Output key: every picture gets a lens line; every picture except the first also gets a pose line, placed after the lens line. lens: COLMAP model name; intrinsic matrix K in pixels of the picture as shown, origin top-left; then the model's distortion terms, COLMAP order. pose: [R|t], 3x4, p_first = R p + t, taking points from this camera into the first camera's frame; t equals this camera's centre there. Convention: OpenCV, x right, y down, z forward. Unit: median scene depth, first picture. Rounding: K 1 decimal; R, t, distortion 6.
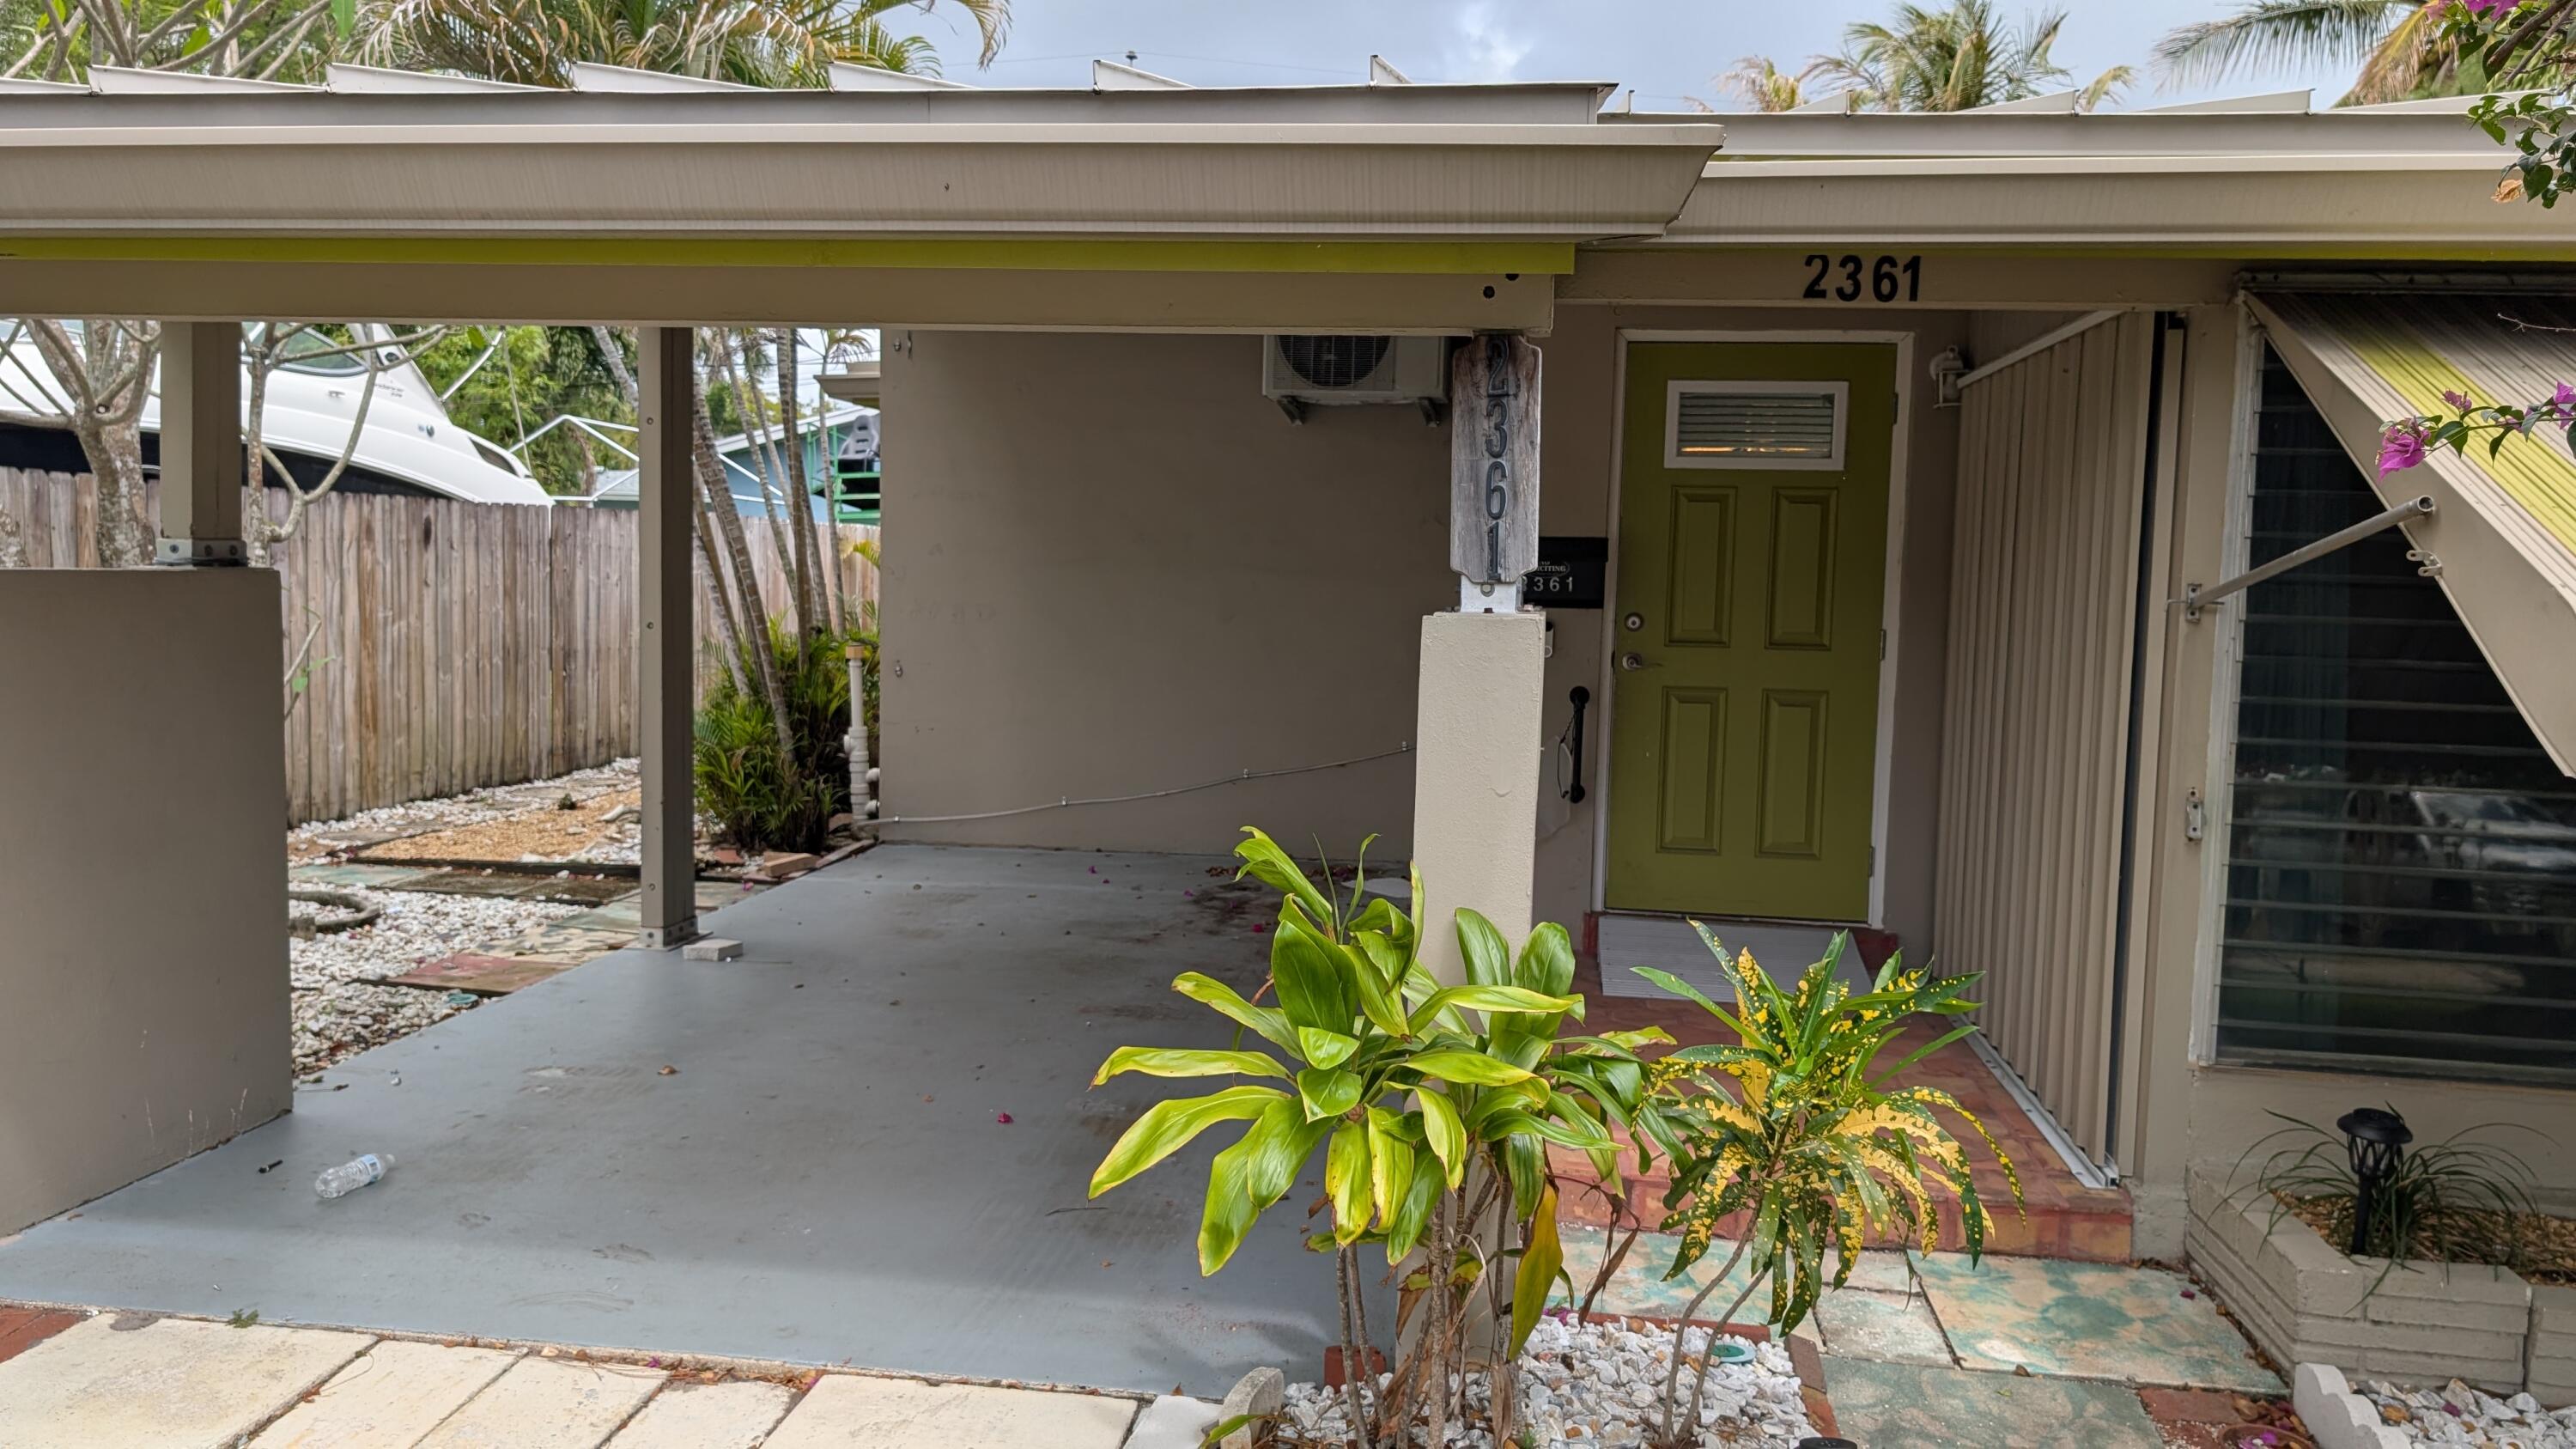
lens RADIAL K [[1858.1, 0, 1276.7], [0, 1858.1, 724.9], [0, 0, 1]] dist [-0.000328, -0.034624]
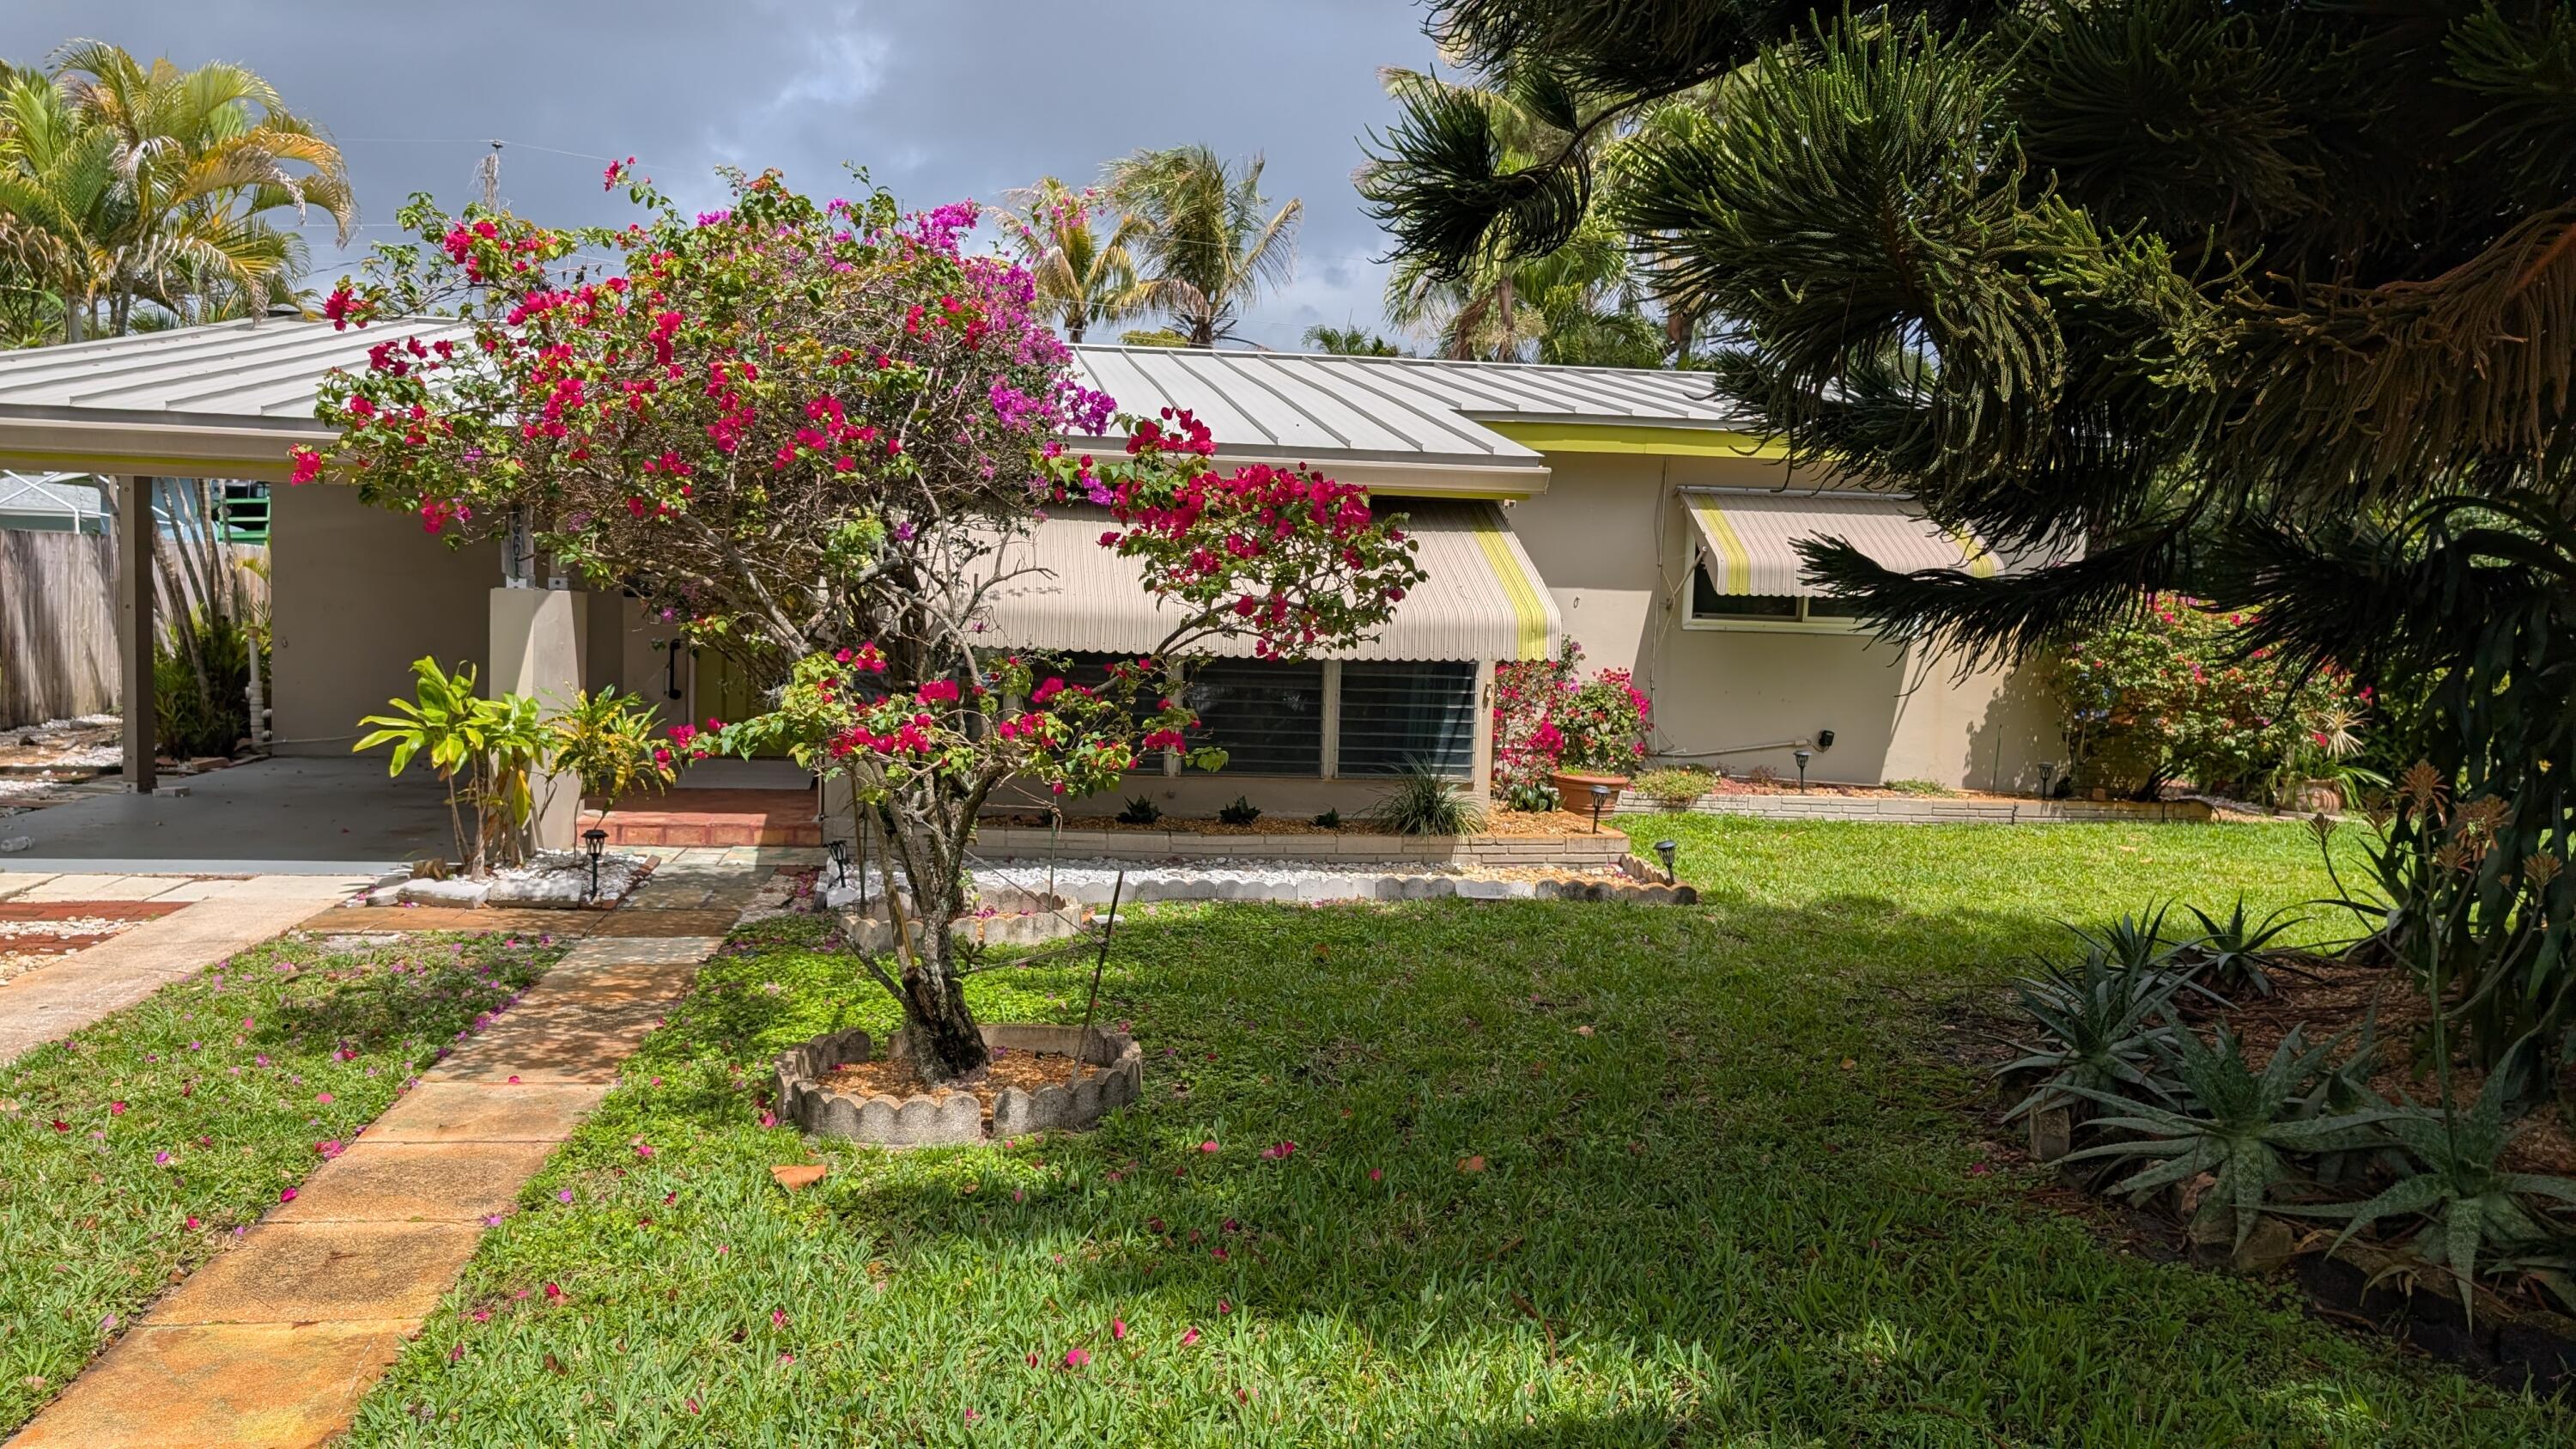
lens RADIAL K [[1858.1, 0, 1276.7], [0, 1858.1, 724.9], [0, 0, 1]] dist [-0.000328, -0.034624]
pose [[0.957151, -0.010421, 0.289403, 0.136232], [0.014200, 0.999839, -0.010961, 0.066843], [-0.289242, 0.014601, 0.957145, -0.697569]]
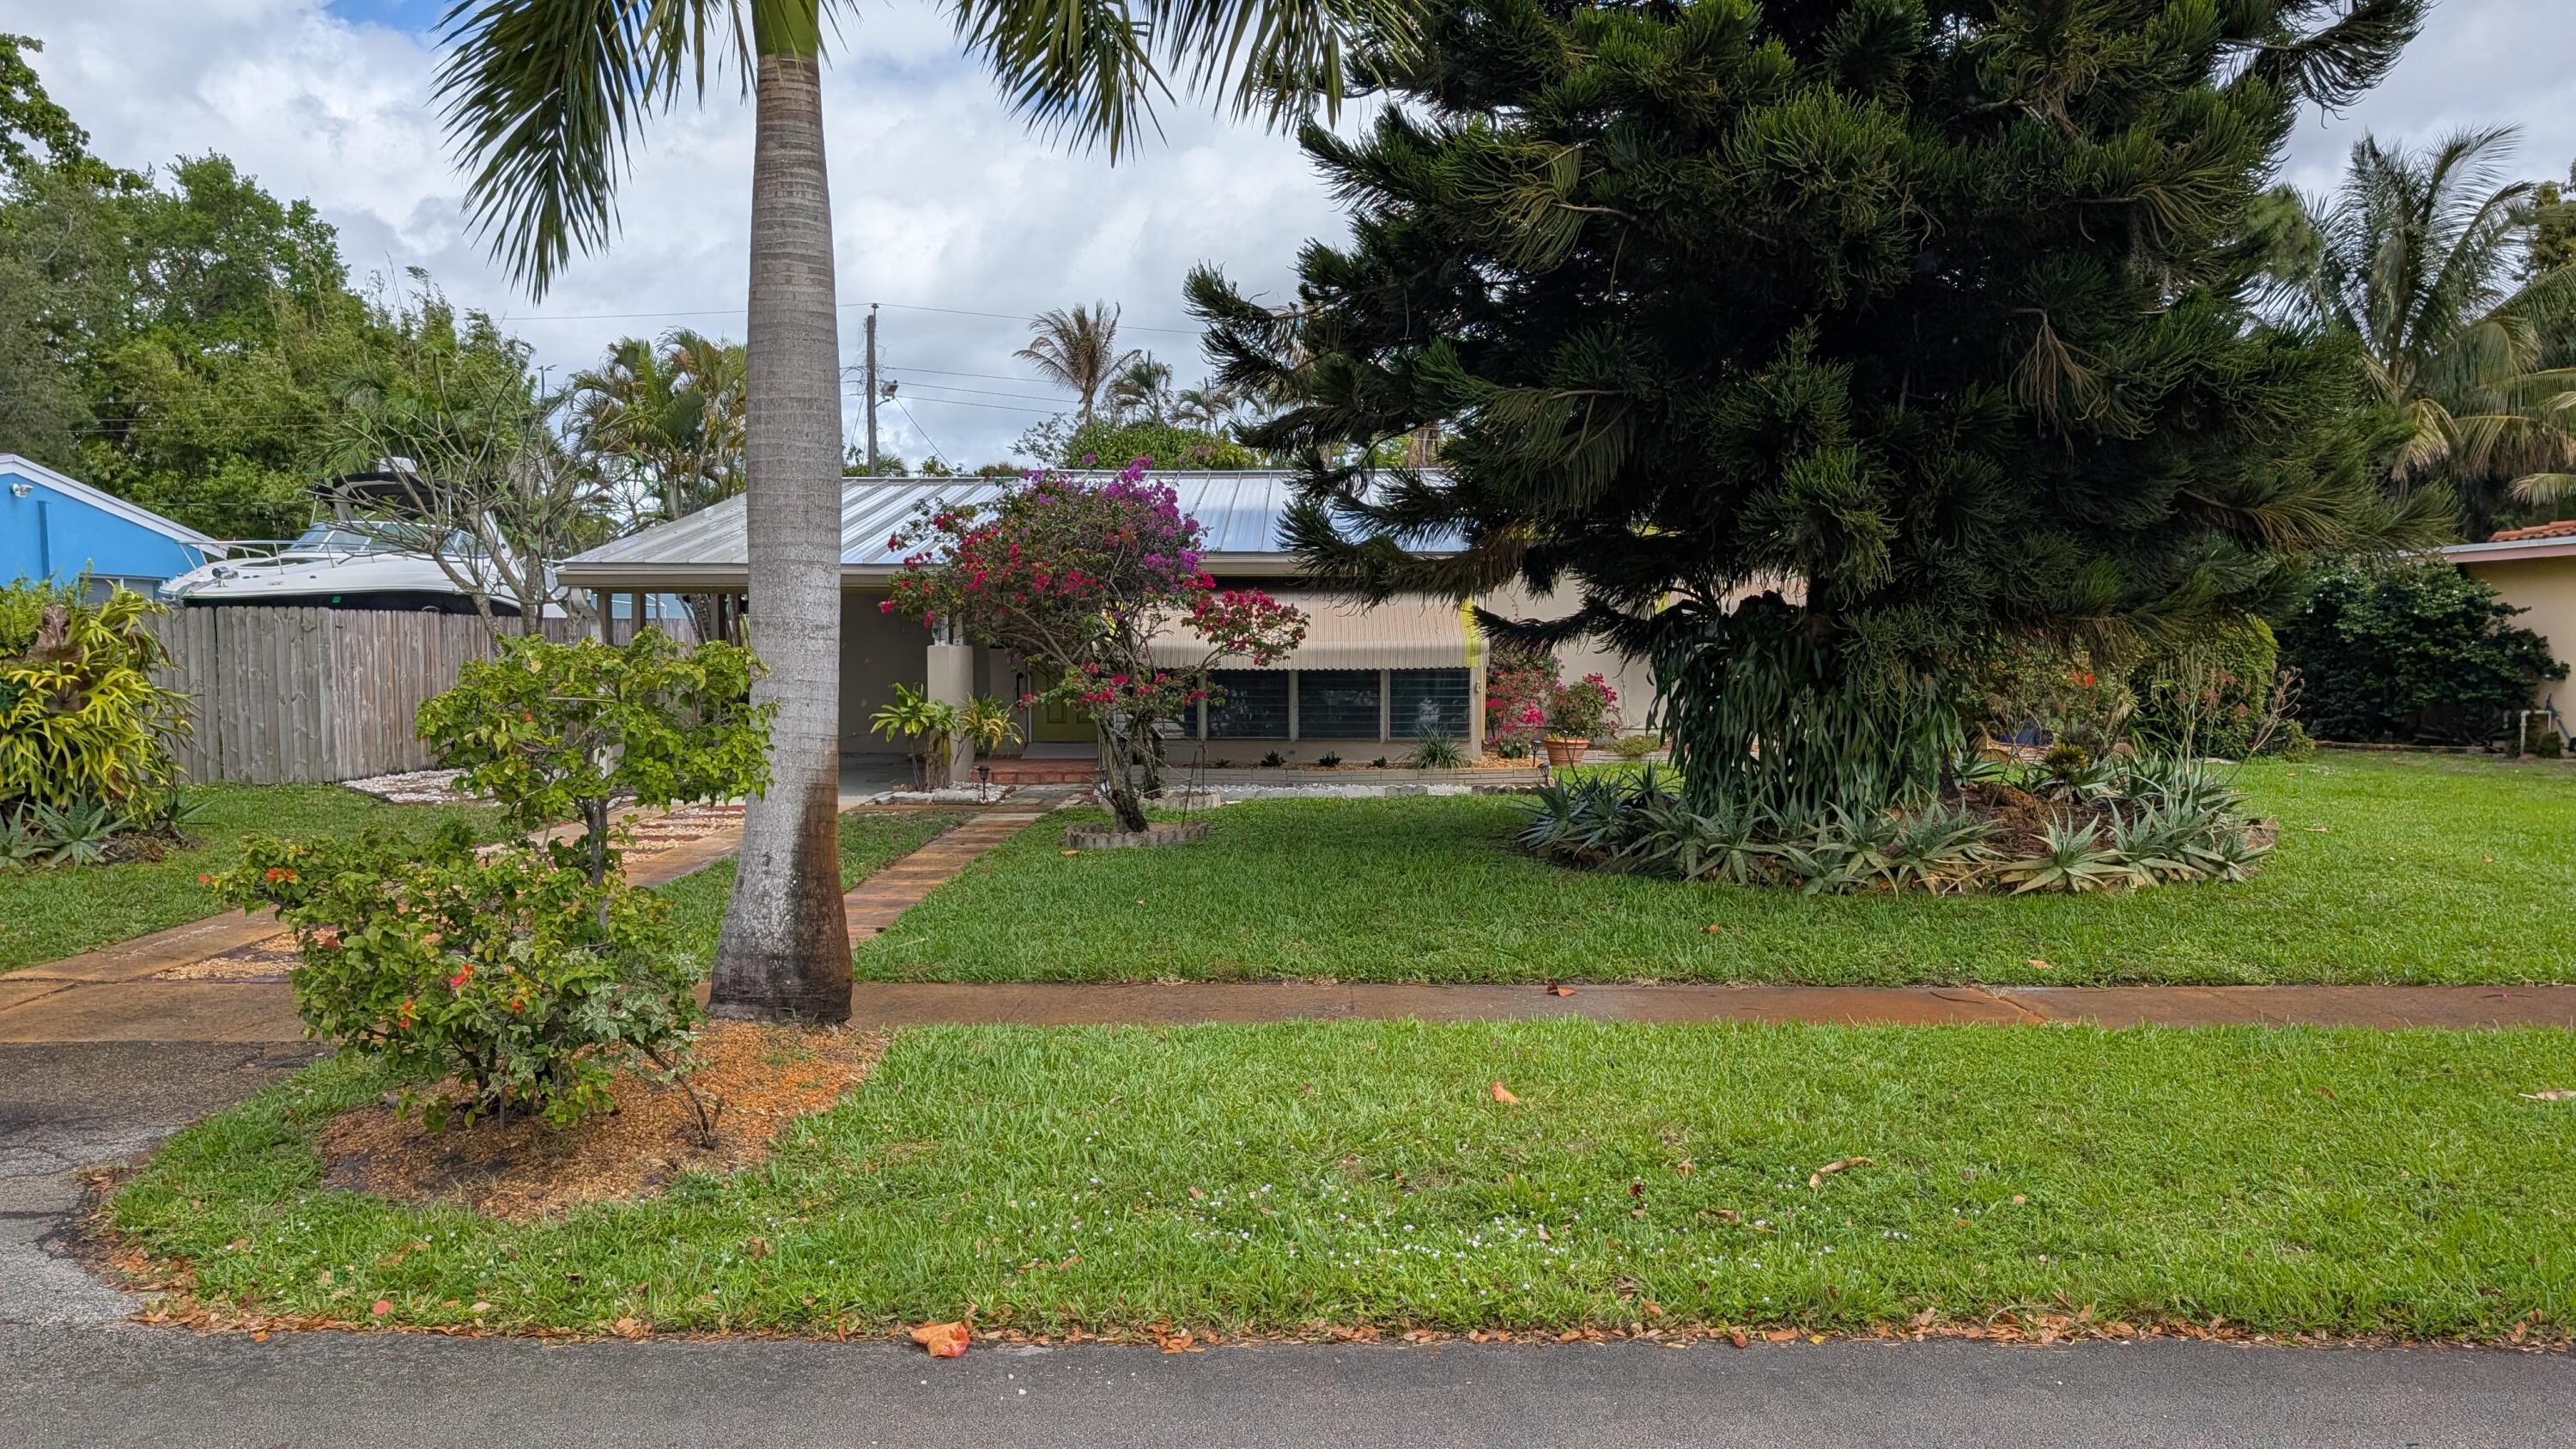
lens RADIAL K [[1858.1, 0, 1276.7], [0, 1858.1, 724.9], [0, 0, 1]] dist [-0.000328, -0.034624]
pose [[0.992258, -0.028231, 0.120944, 0.144322], [0.032614, 0.998875, -0.034411, 0.135521], [-0.119836, 0.038089, 0.992063, -1.554453]]
